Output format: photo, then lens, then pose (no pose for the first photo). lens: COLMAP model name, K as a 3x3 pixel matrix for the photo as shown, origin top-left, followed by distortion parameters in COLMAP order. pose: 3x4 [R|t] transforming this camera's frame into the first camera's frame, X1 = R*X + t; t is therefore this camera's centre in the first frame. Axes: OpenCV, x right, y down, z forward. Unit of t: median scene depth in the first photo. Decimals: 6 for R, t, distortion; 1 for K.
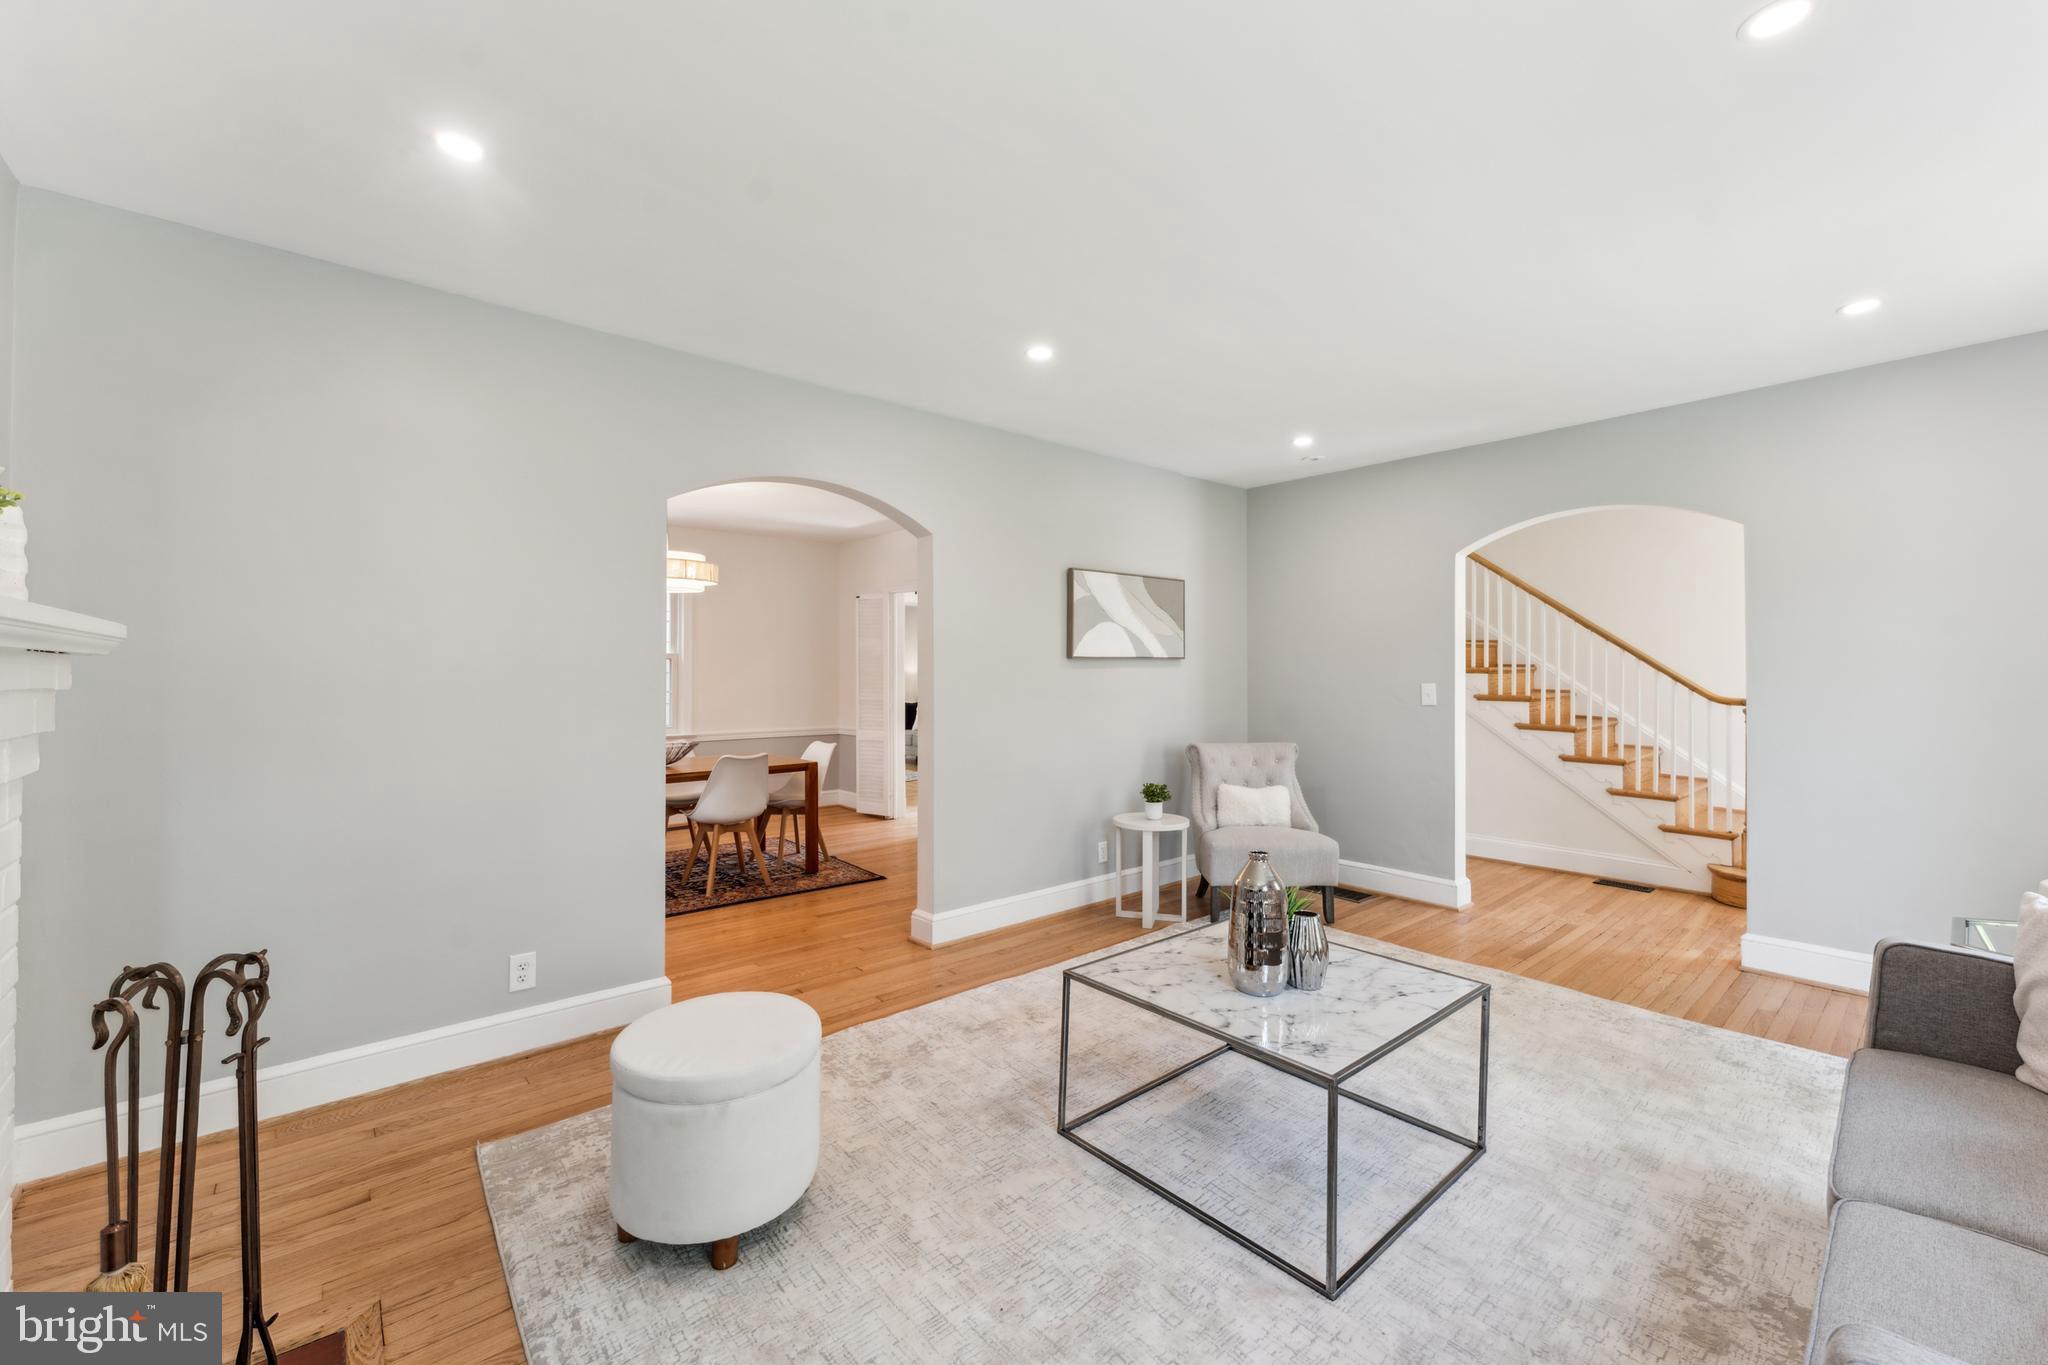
lens RADIAL K [[828.5, 0, 1018.9], [0, 828.5, 668.4], [0, 0, 1]] dist [0.000009, -0.000042]
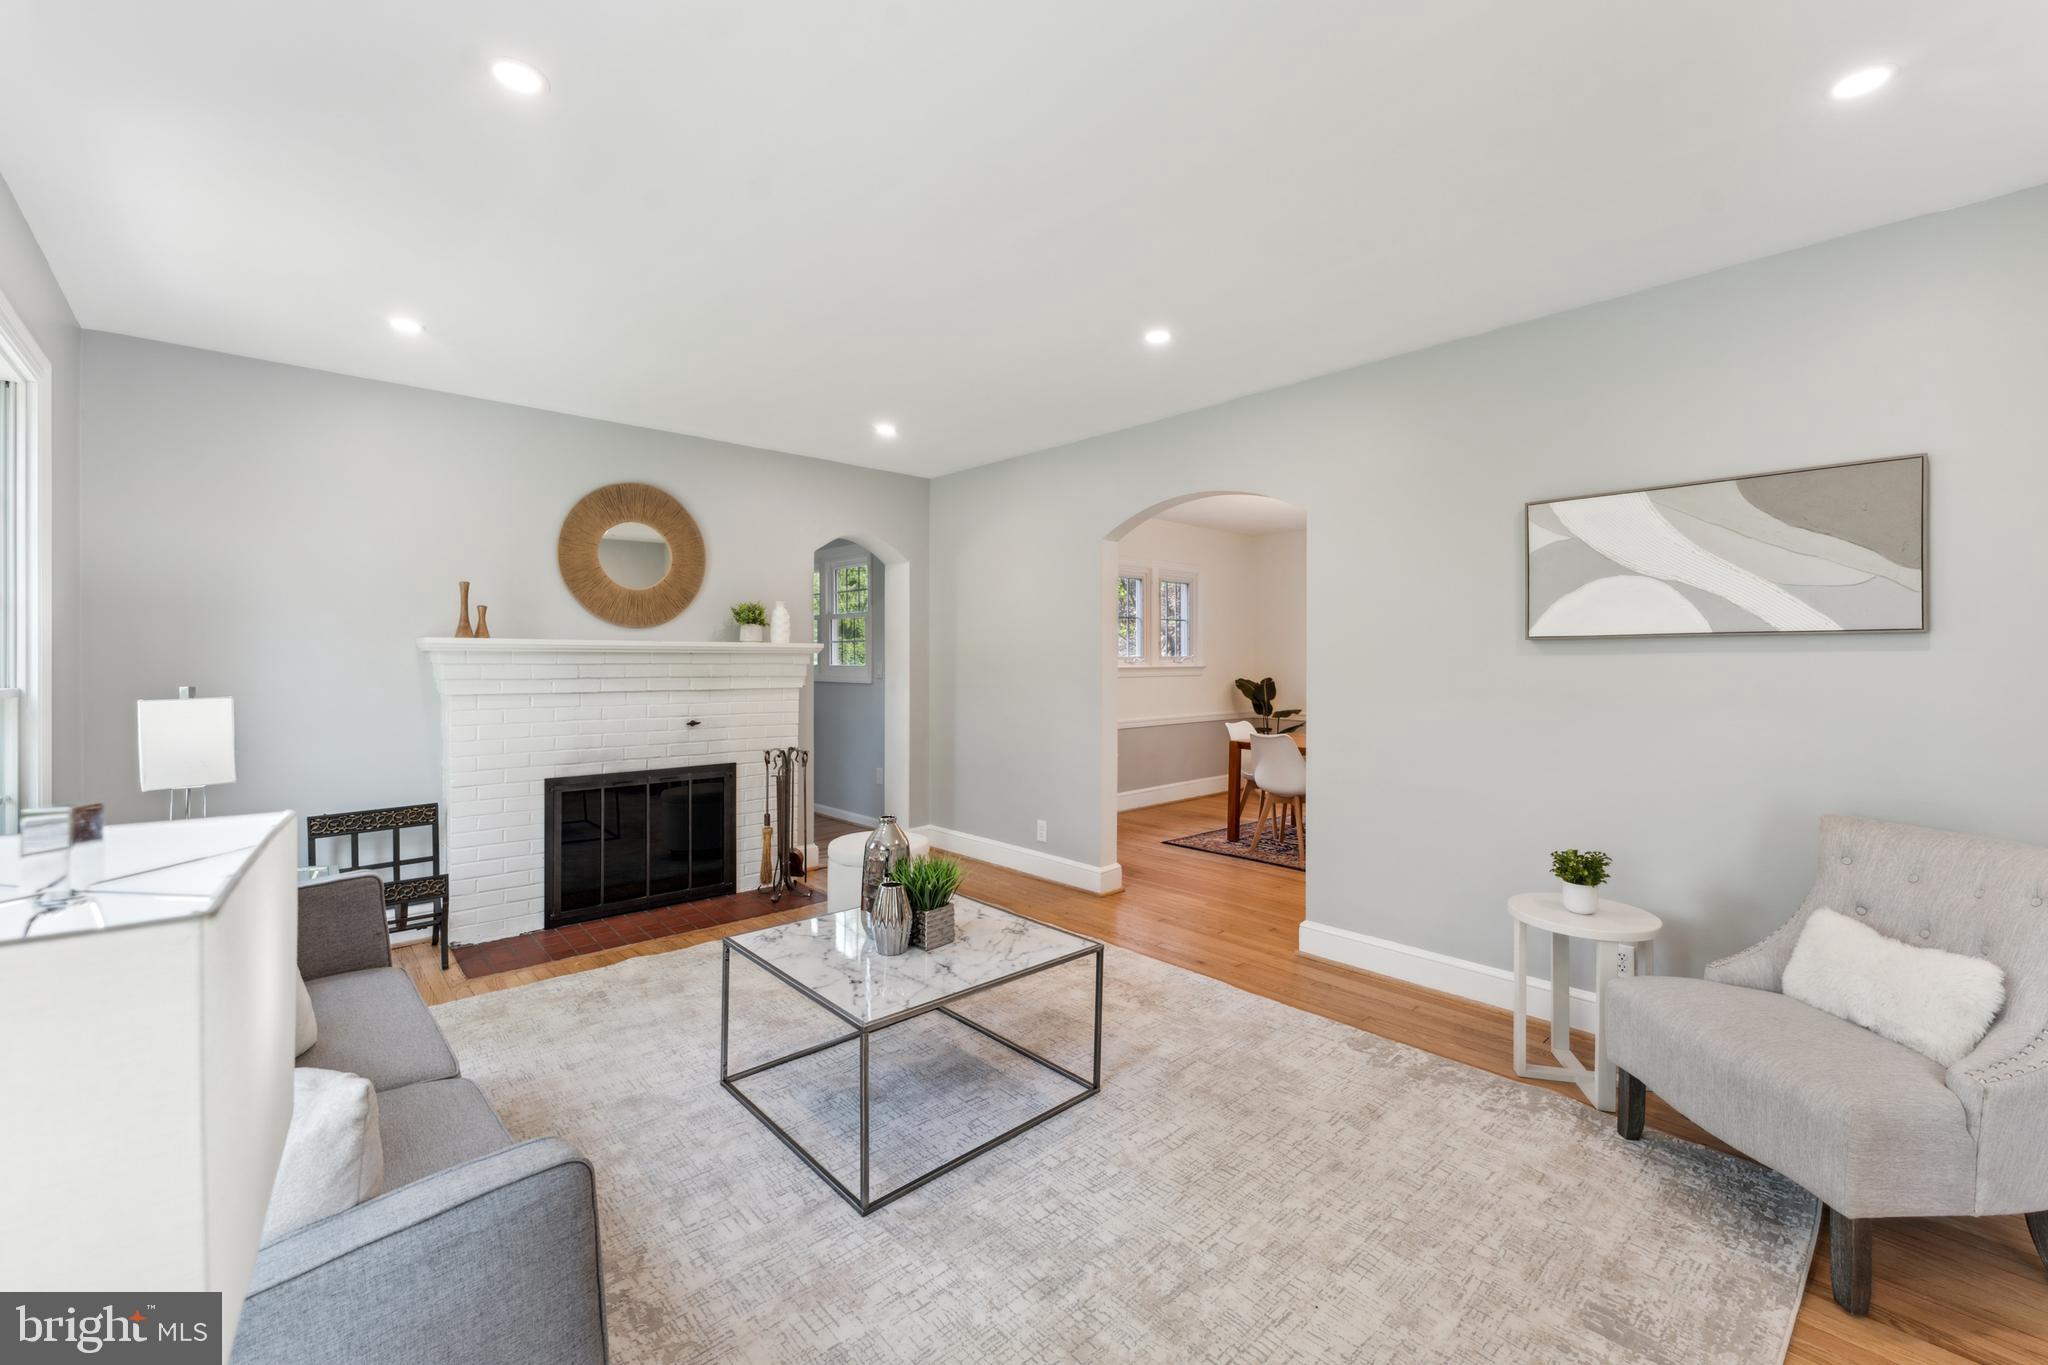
lens RADIAL K [[828.5, 0, 1017.3], [0, 828.5, 659.2], [0, 0, 1]] dist [0.000009, -0.000042]
pose [[0.024337, 0.002316, -0.999701, 0.763579], [0.002280, 0.999995, 0.002372, 0.001353], [0.999701, -0.002337, 0.024332, 0.610625]]
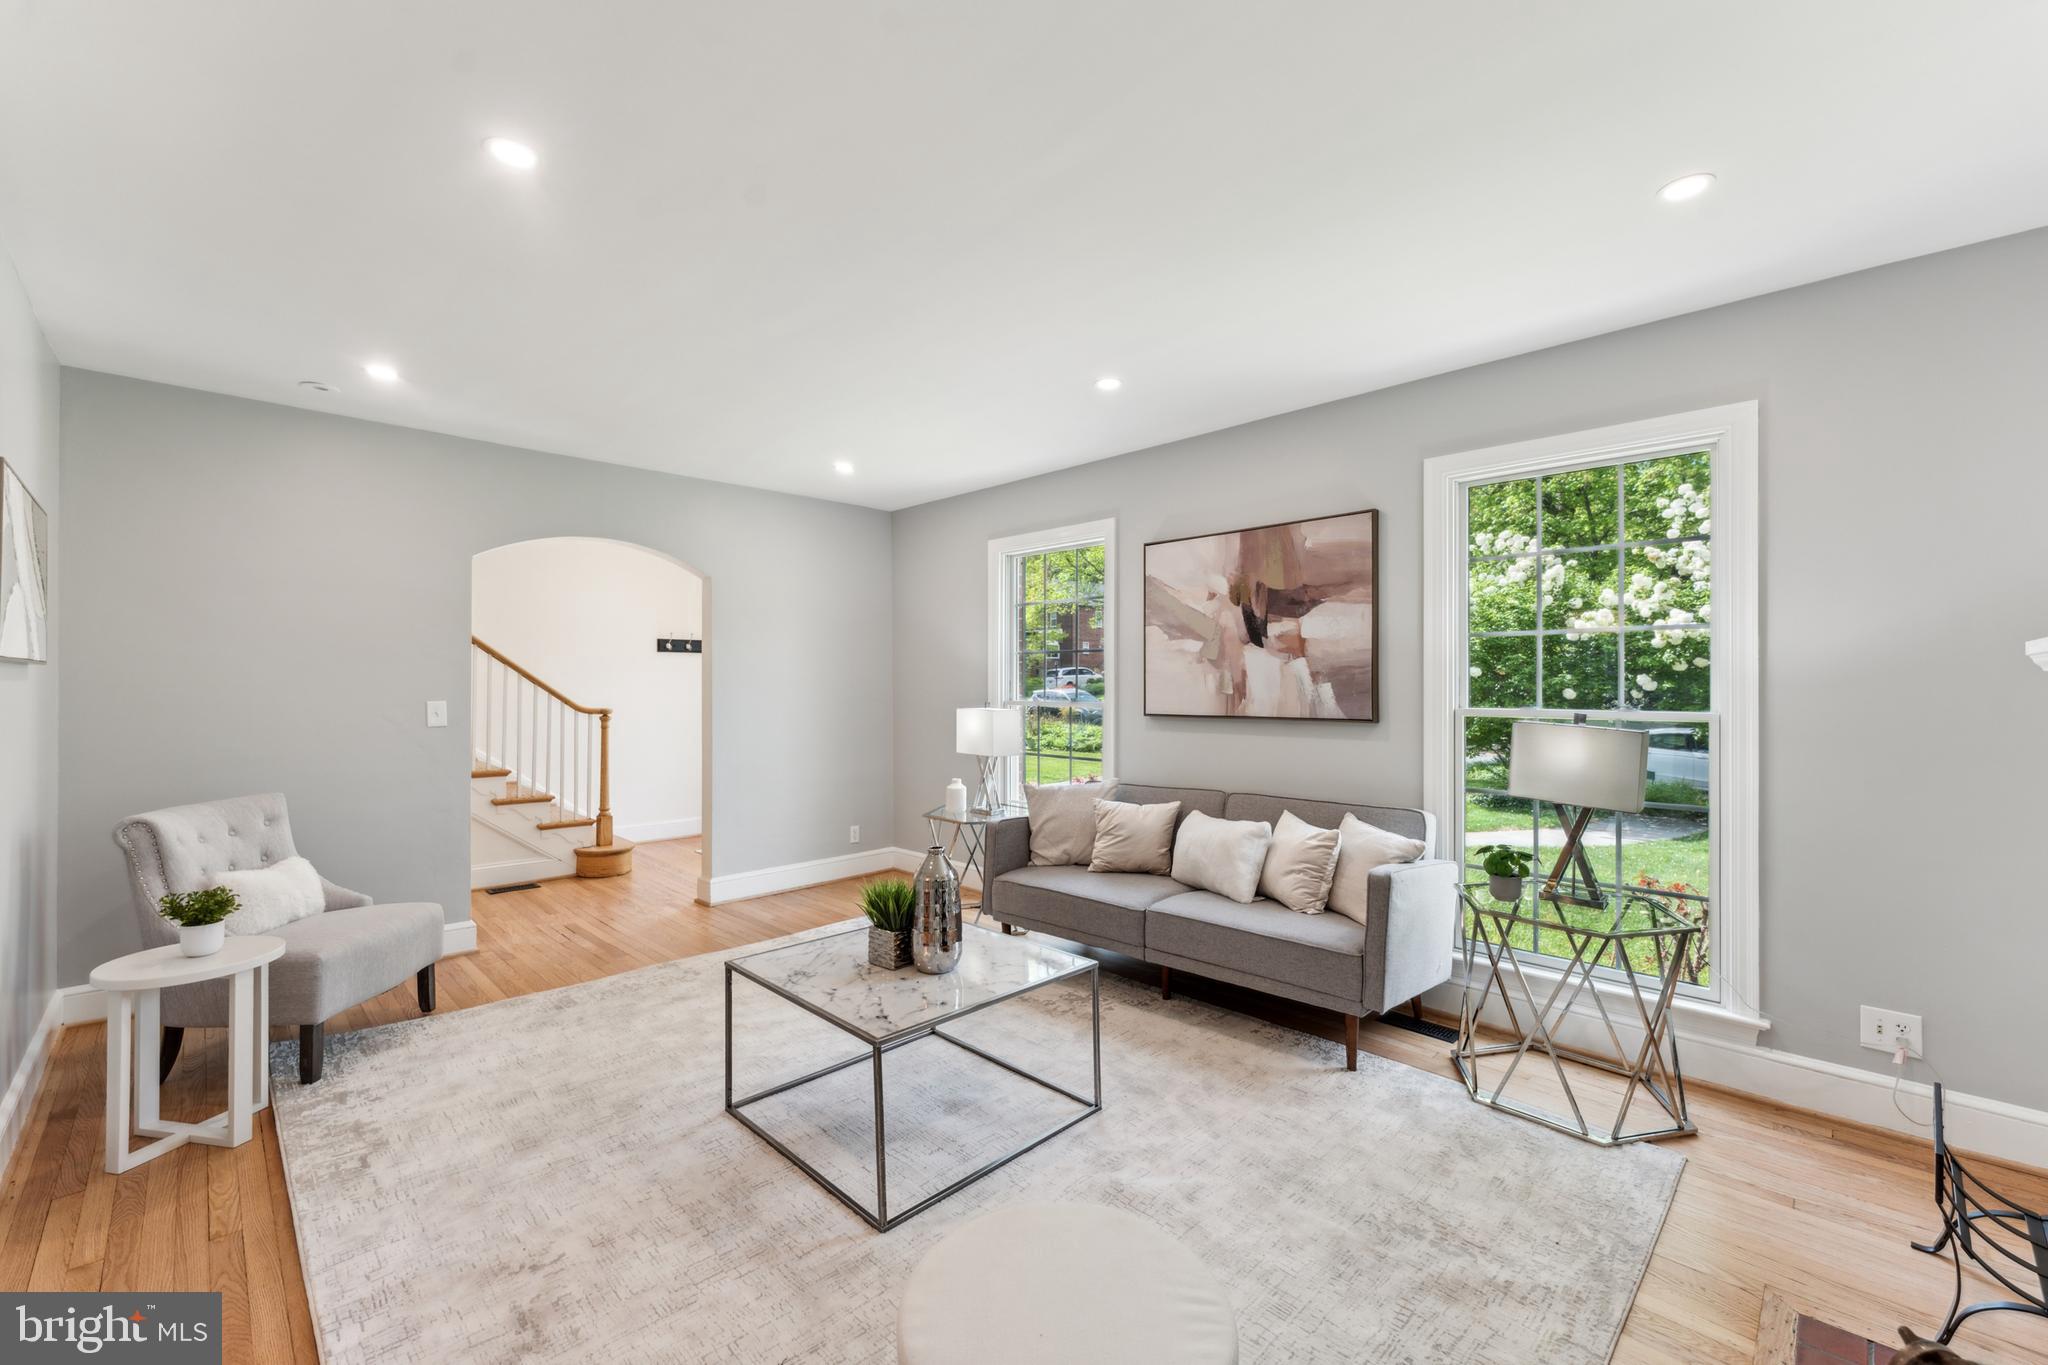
lens RADIAL K [[828.5, 0, 1020.3], [0, 828.5, 684.3], [0, 0, 1]] dist [0.000009, -0.000042]
pose [[-0.069880, 0.000370, 0.997555, -0.447654], [-0.002552, 0.999997, -0.000549, 0.000011], [-0.997552, -0.002584, -0.069879, 0.511196]]
